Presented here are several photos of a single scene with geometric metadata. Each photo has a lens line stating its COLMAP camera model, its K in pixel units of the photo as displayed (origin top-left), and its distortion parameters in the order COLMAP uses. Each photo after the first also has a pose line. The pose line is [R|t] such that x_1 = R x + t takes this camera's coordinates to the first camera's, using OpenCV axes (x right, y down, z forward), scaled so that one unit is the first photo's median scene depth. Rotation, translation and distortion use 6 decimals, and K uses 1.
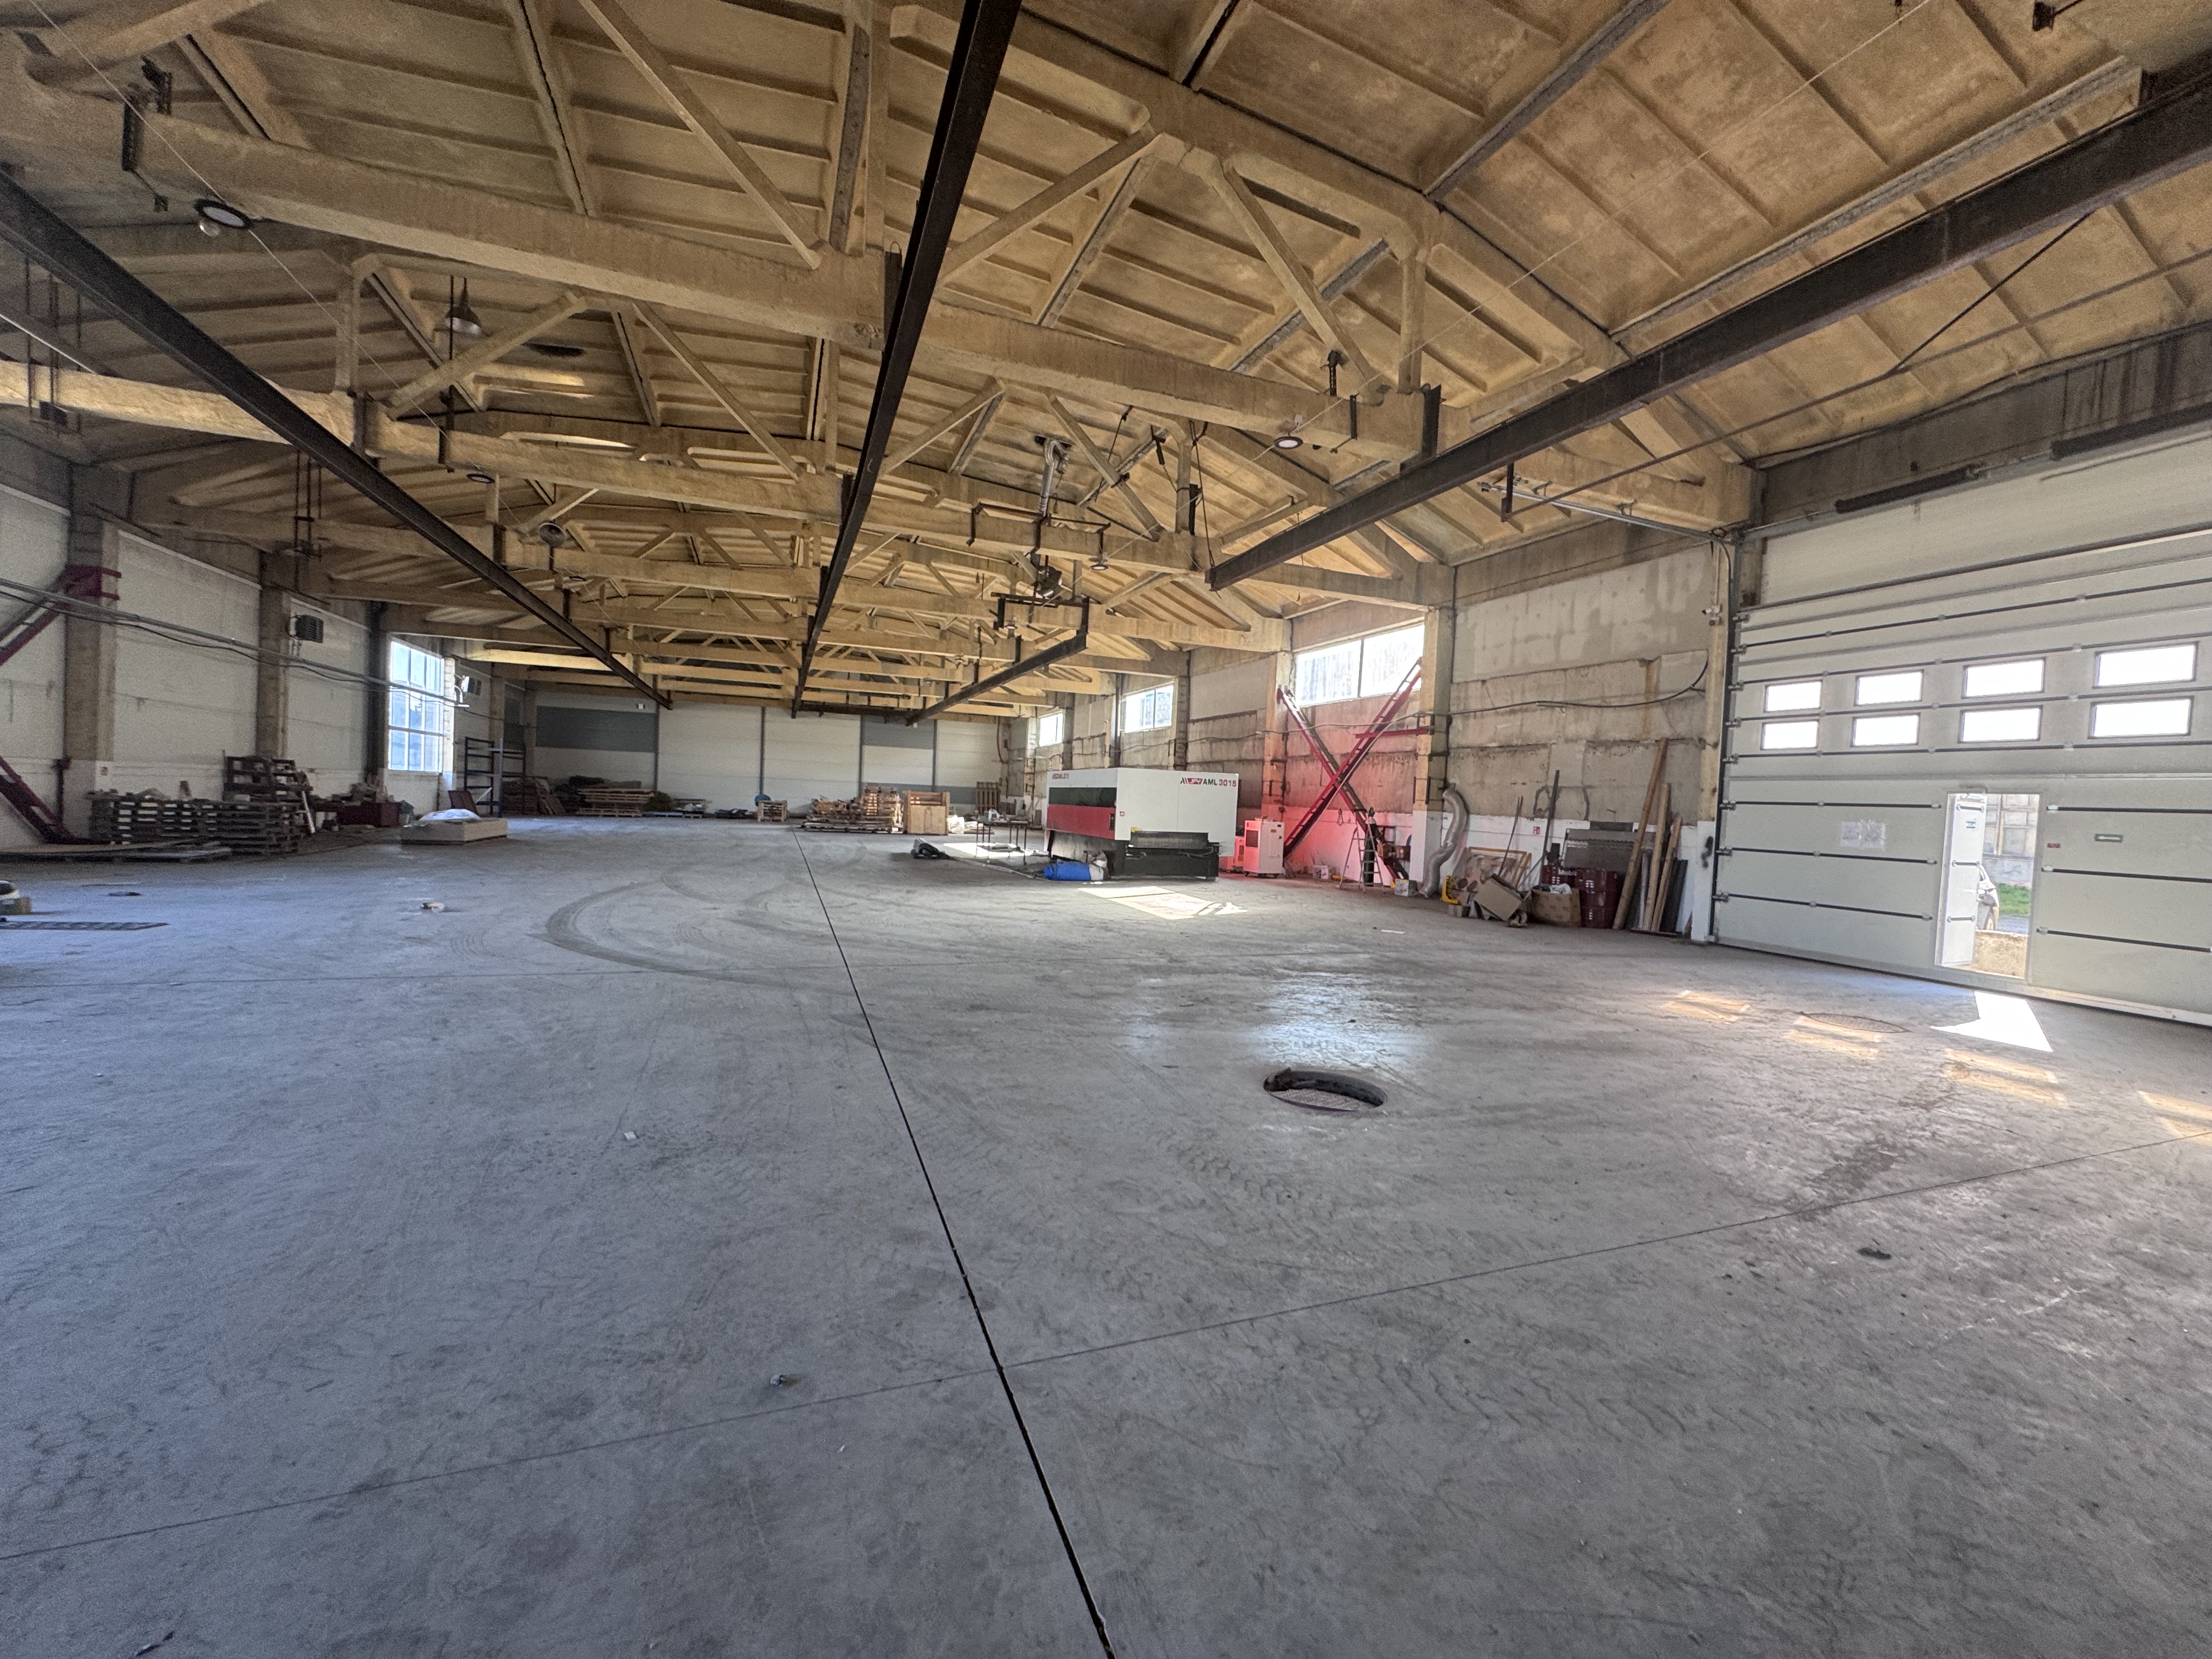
lens RADIAL K [[884.9, 0, 1100.5], [0, 884.9, 820.0], [0, 0, 1]] dist [-0.001296, -0.000146]
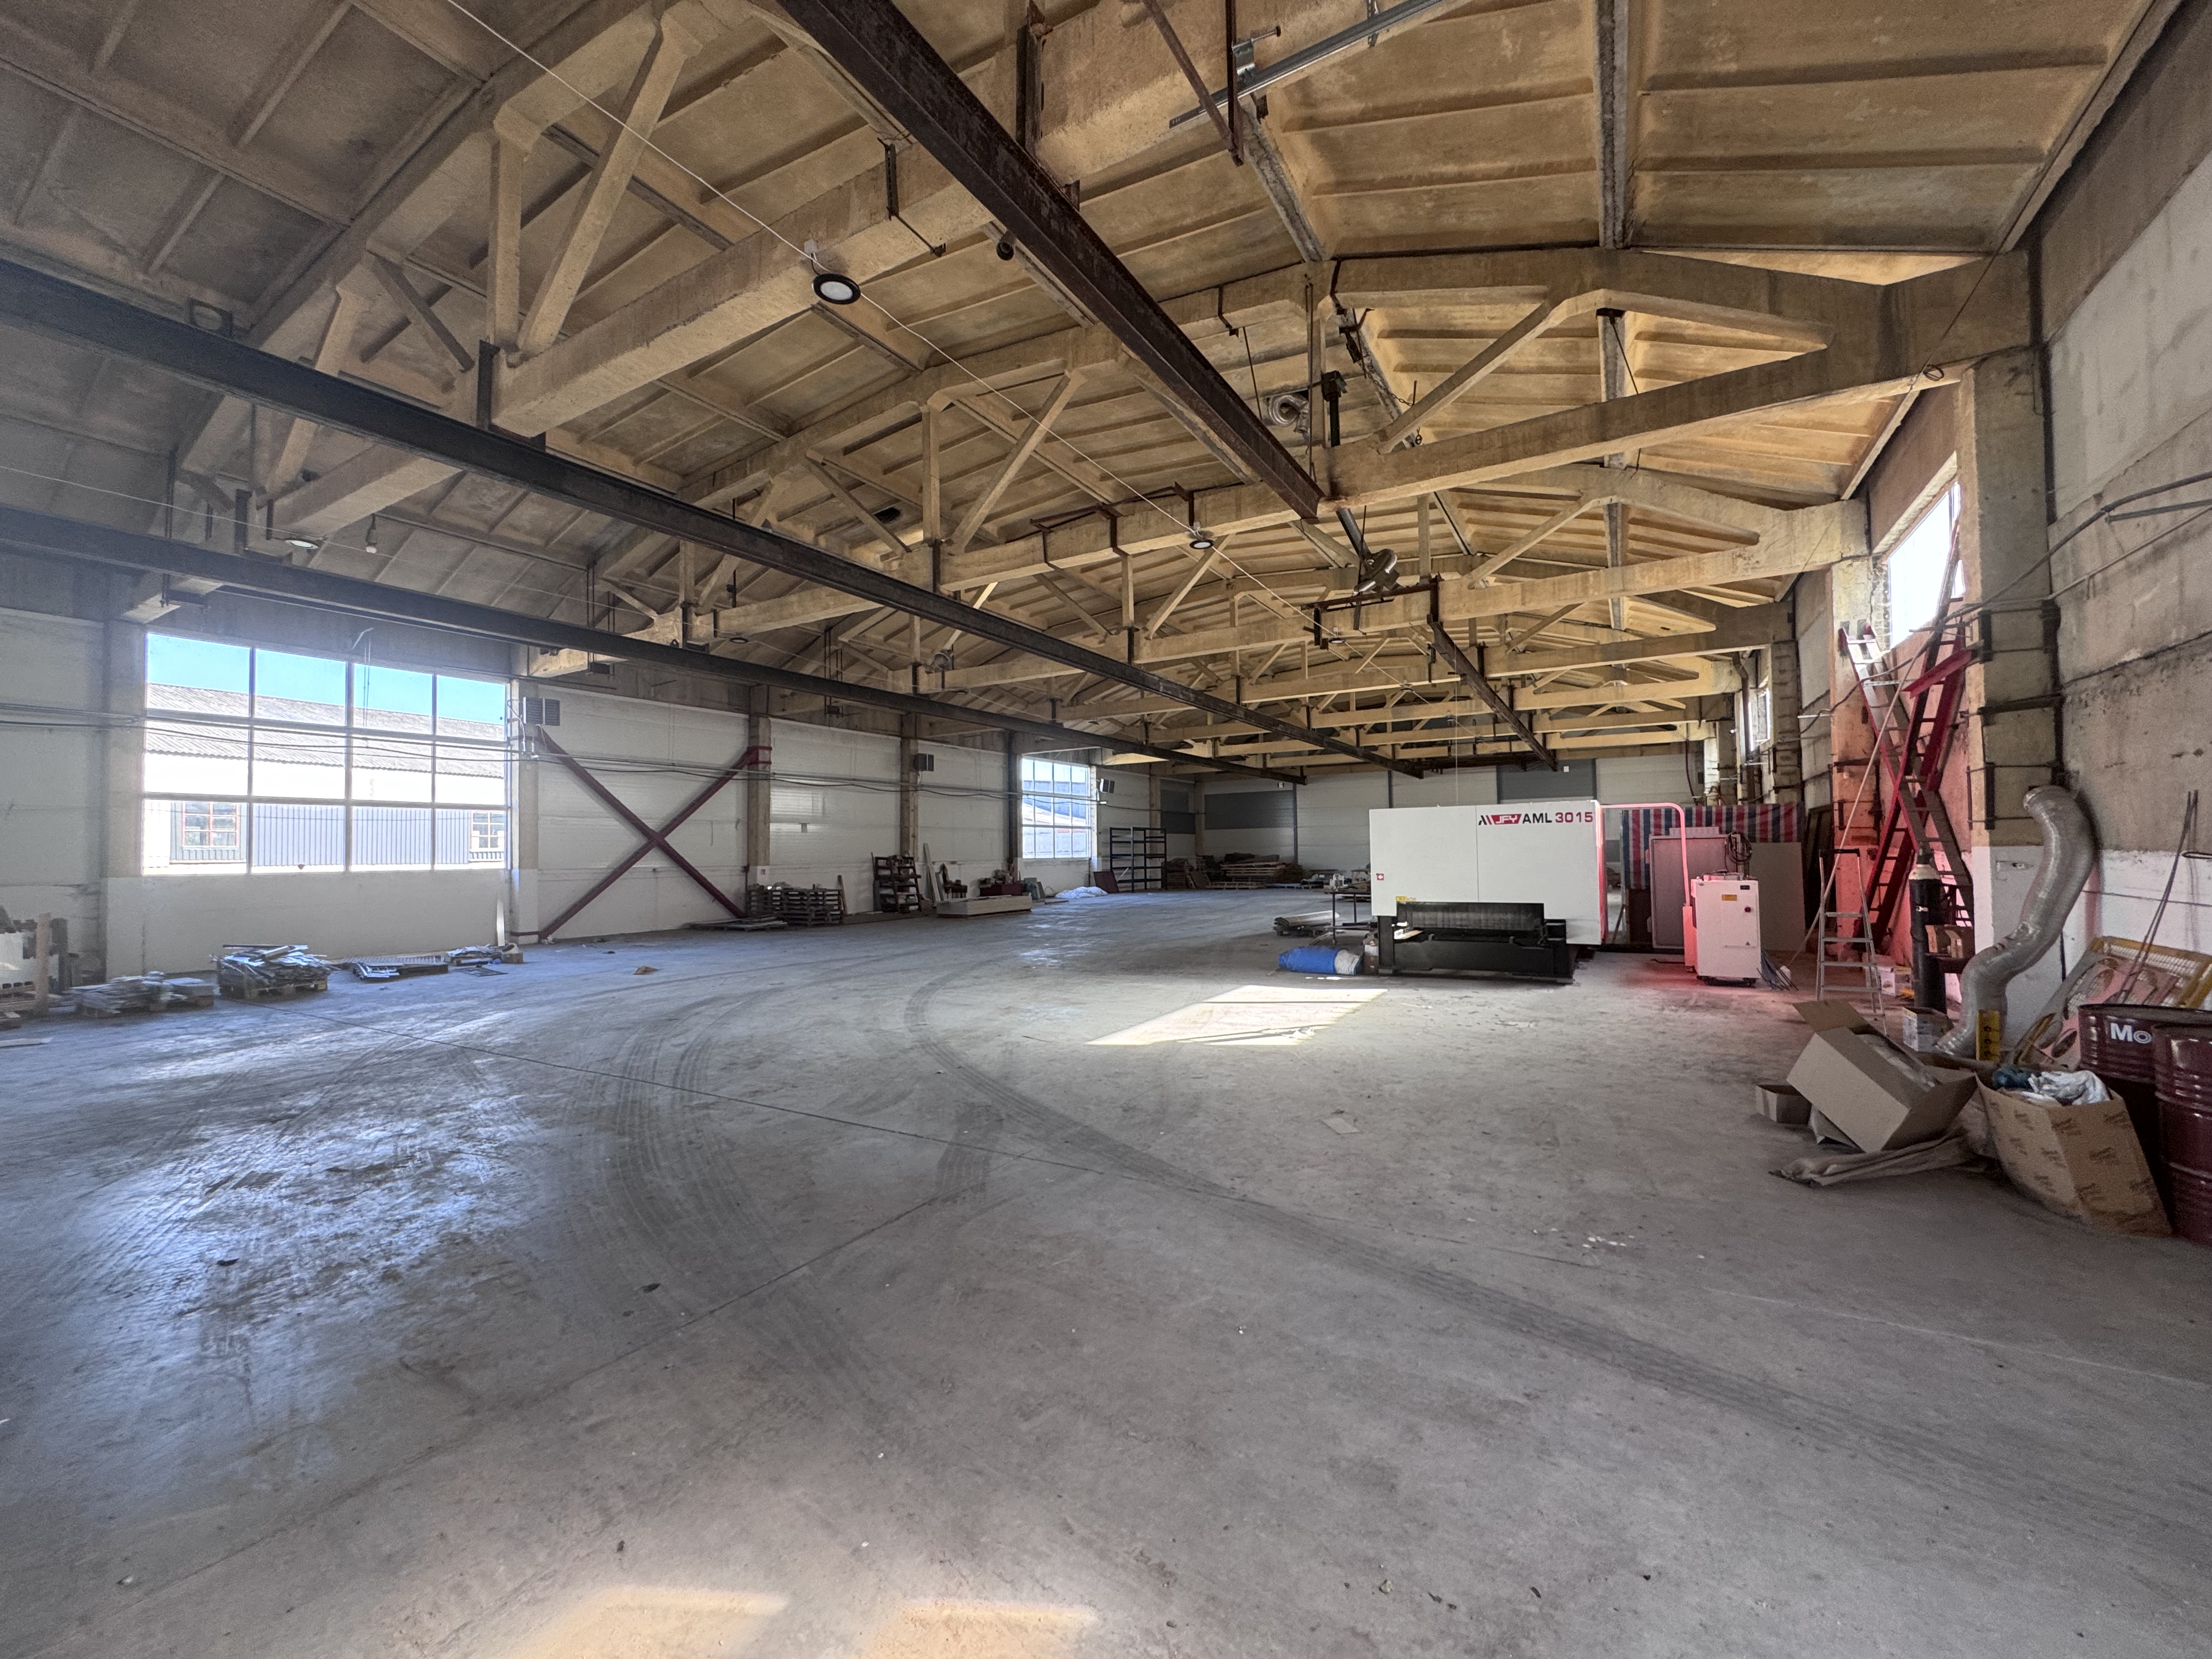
lens RADIAL K [[884.9, 0, 1107.2], [0, 884.9, 823.9], [0, 0, 1]] dist [-0.001296, -0.000146]
pose [[0.621968, -0.079435, -0.779003, 0.404454], [0.024334, 0.996322, -0.082166, 0.003111], [0.782665, 0.032148, 0.621613, 0.392434]]
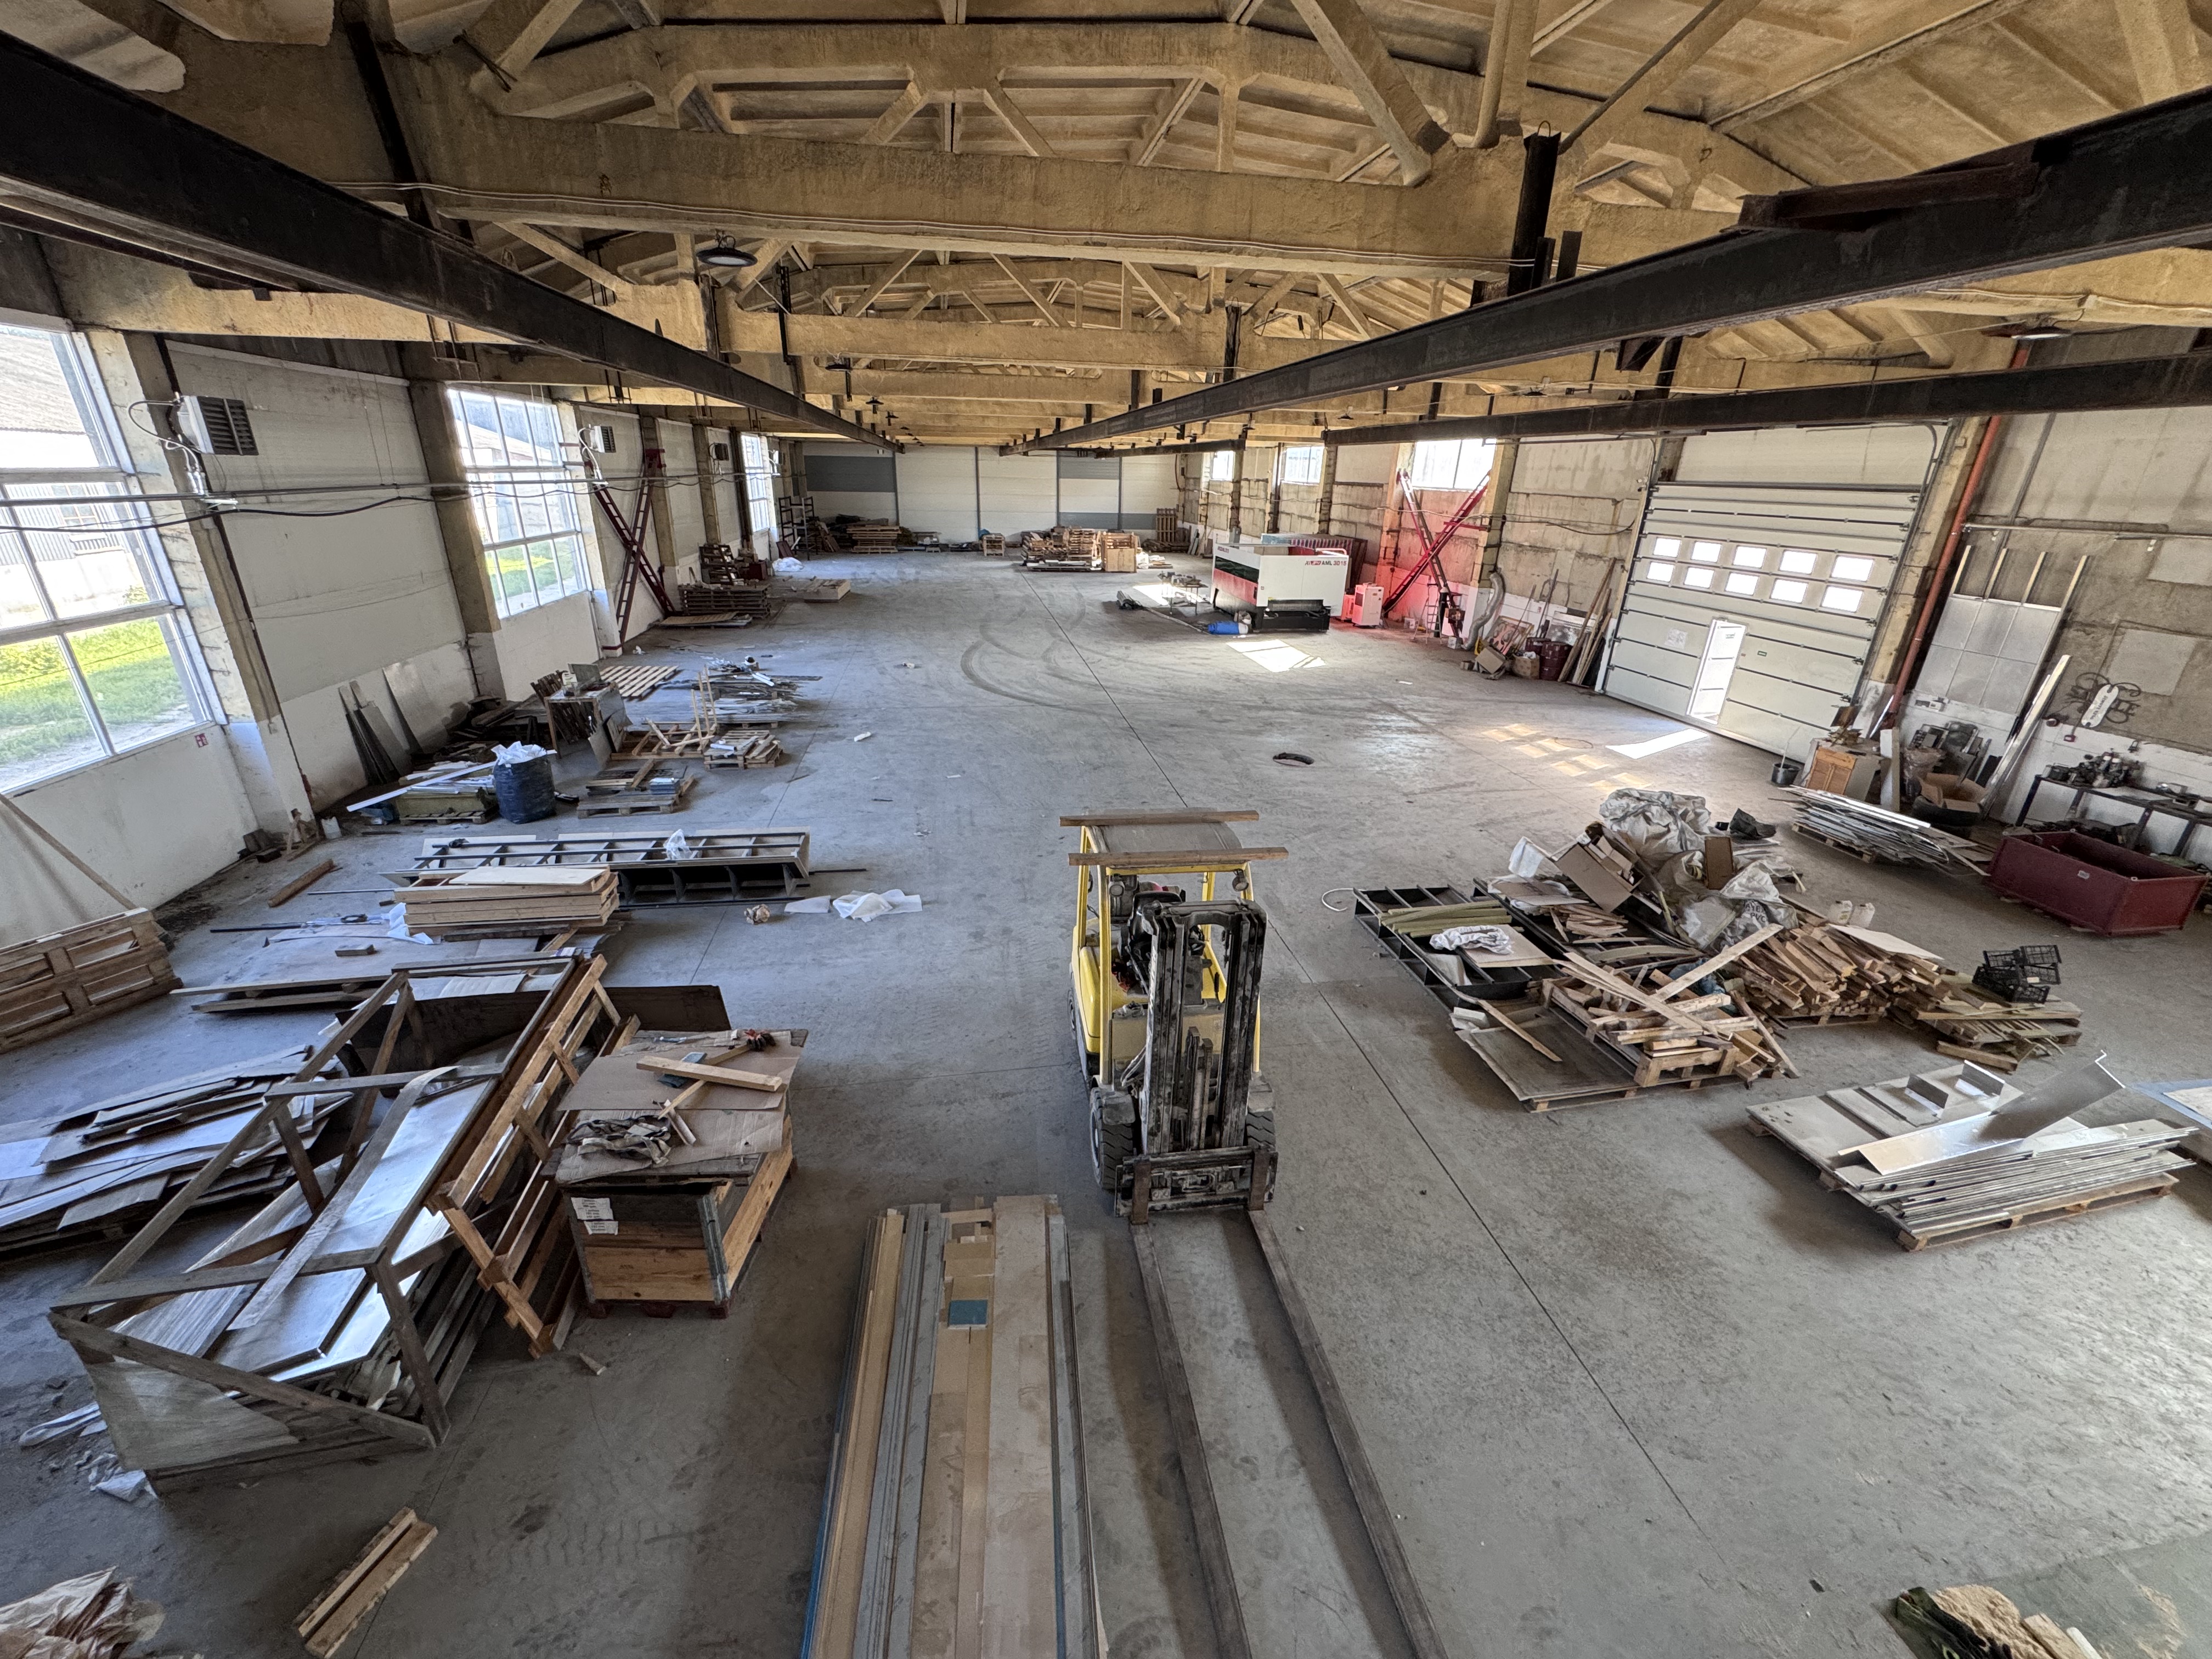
lens RADIAL K [[884.9, 0, 1106.1], [0, 884.9, 828.5], [0, 0, 1]] dist [-0.001296, -0.000146]
pose [[0.982937, 0.050916, -0.176756, 0.047295], [0.013788, 0.937829, 0.346824, -0.139518], [0.183425, -0.343343, 0.921125, -0.522690]]
